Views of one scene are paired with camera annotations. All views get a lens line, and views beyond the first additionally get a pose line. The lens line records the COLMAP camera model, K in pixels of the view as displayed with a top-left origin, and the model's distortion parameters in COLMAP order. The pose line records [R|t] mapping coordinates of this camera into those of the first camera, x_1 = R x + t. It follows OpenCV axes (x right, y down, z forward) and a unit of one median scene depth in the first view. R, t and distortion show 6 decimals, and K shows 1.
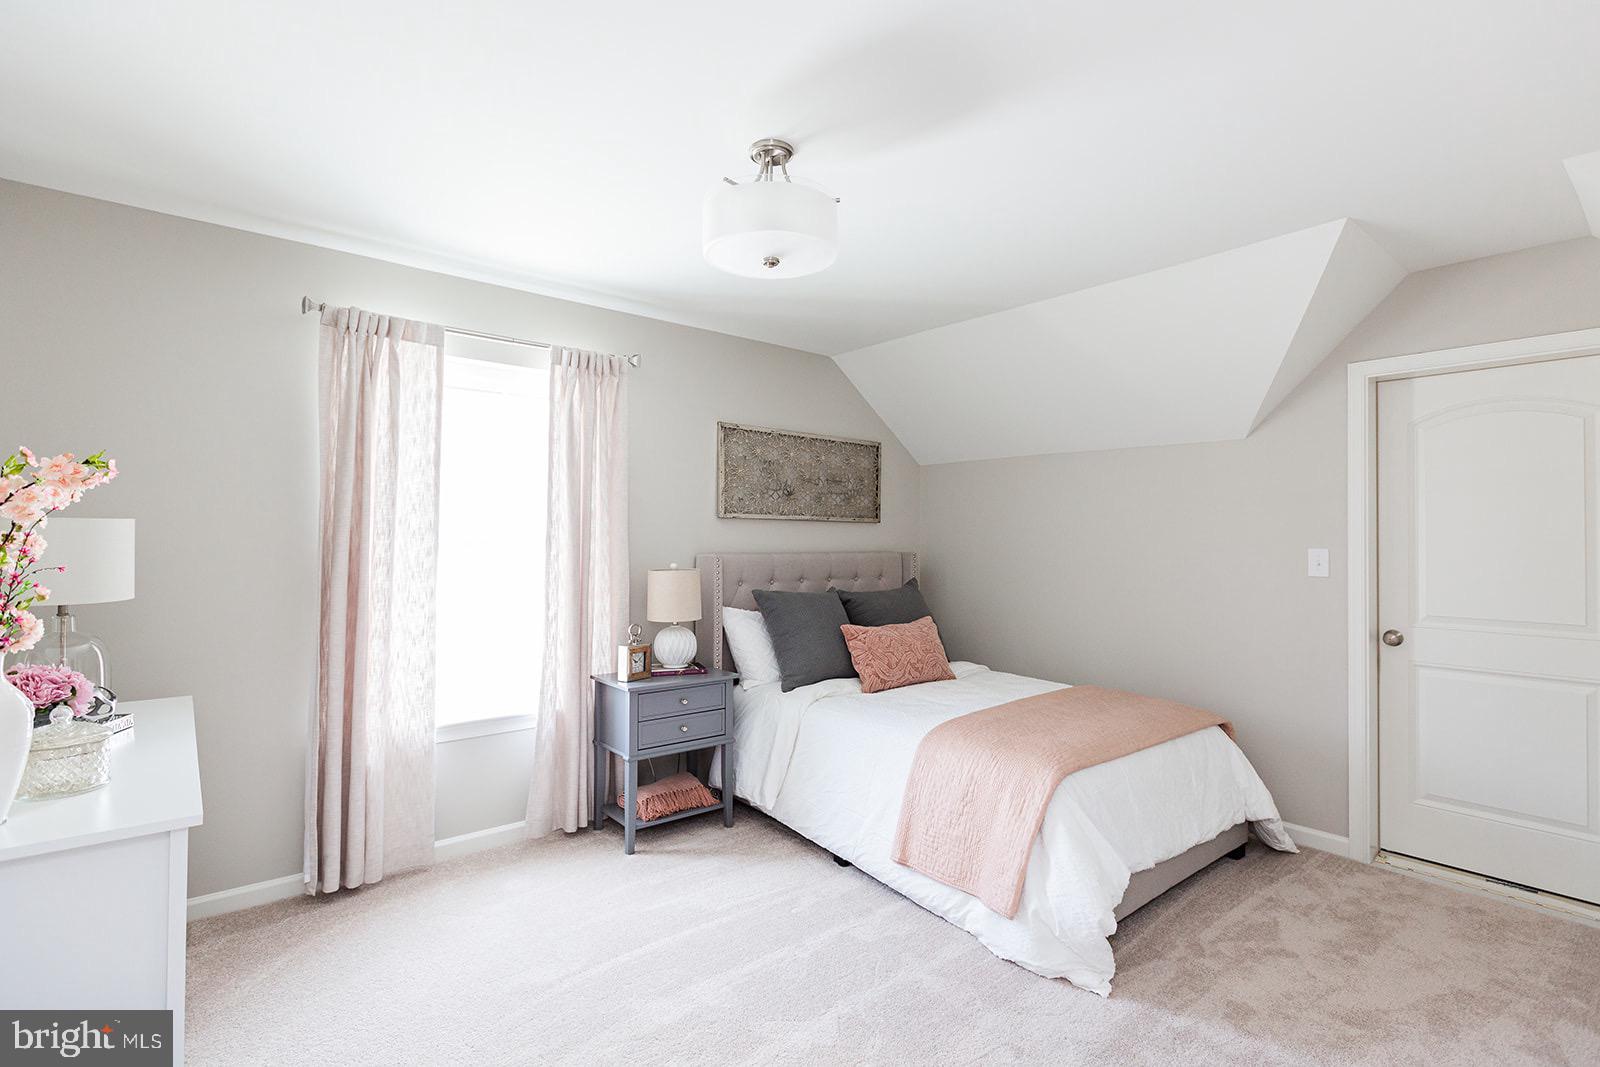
lens RADIAL K [[767.5, 0, 804.2], [0, 767.5, 534.0], [0, 0, 1]] dist [0.000876, -0.001682]
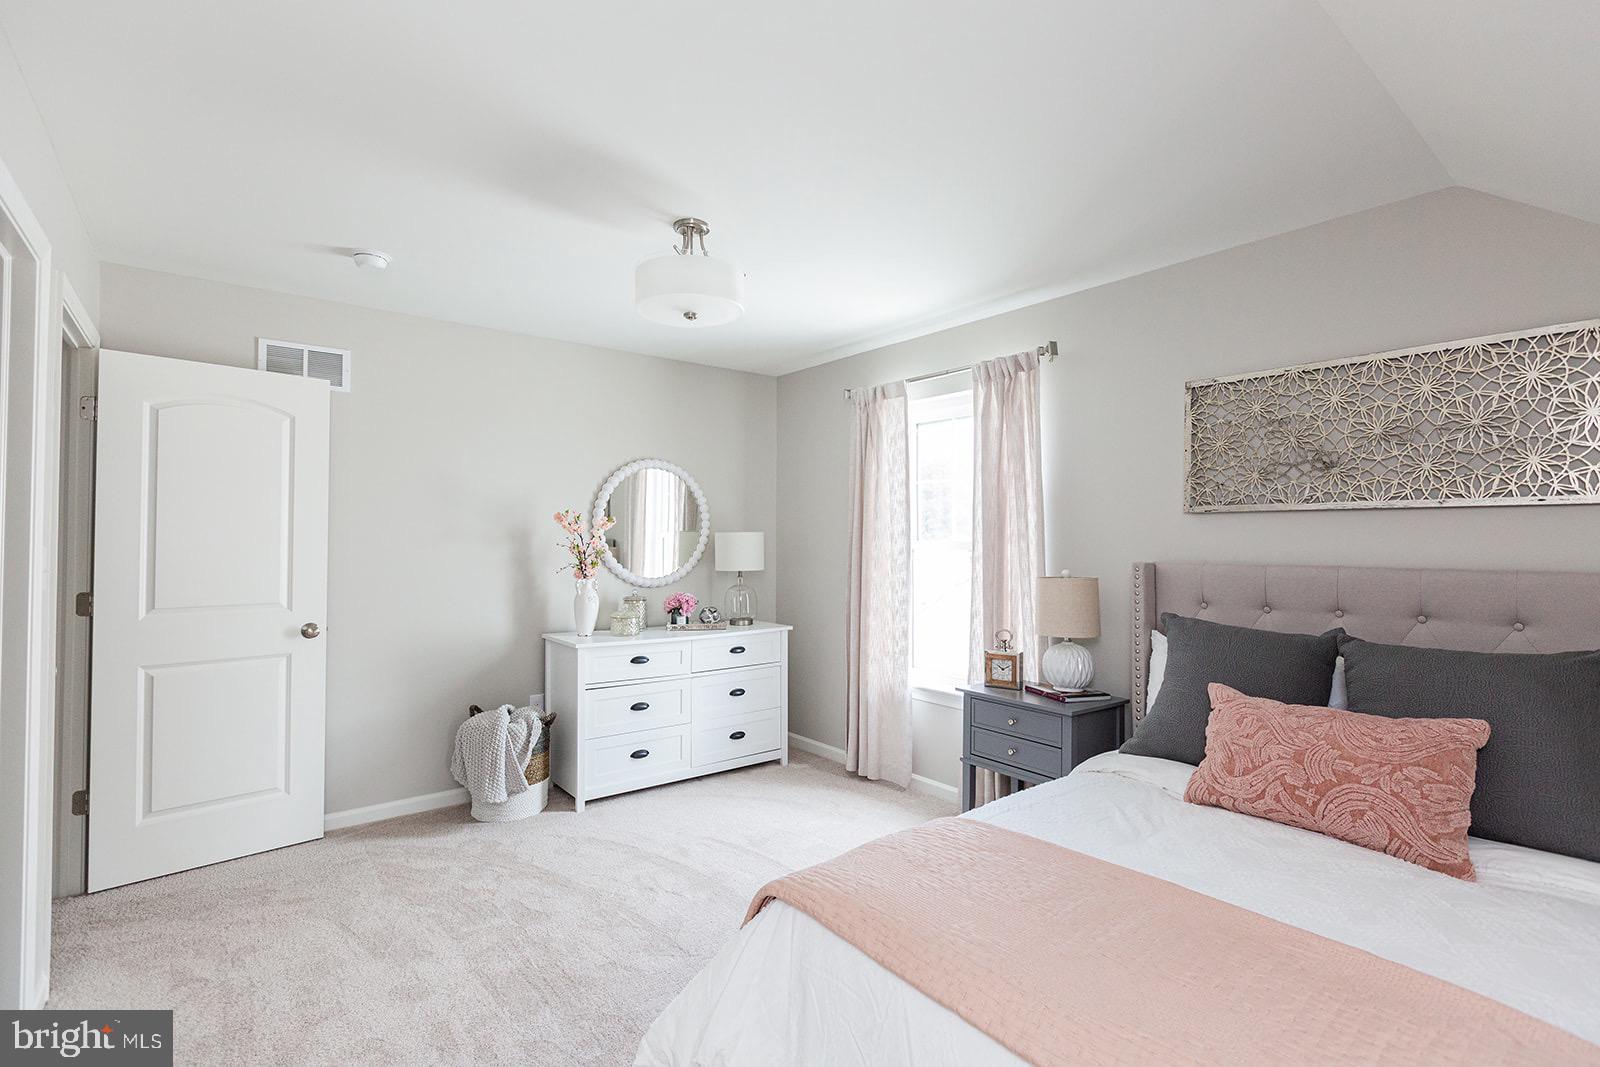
lens RADIAL K [[767.5, 0, 803.9], [0, 767.5, 530.6], [0, 0, 1]] dist [0.000876, -0.001682]
pose [[-0.047835, -0.016721, -0.998715, 0.670150], [0.003076, 0.999853, -0.016887, 0.007079], [0.998851, -0.003880, -0.047776, 0.702318]]
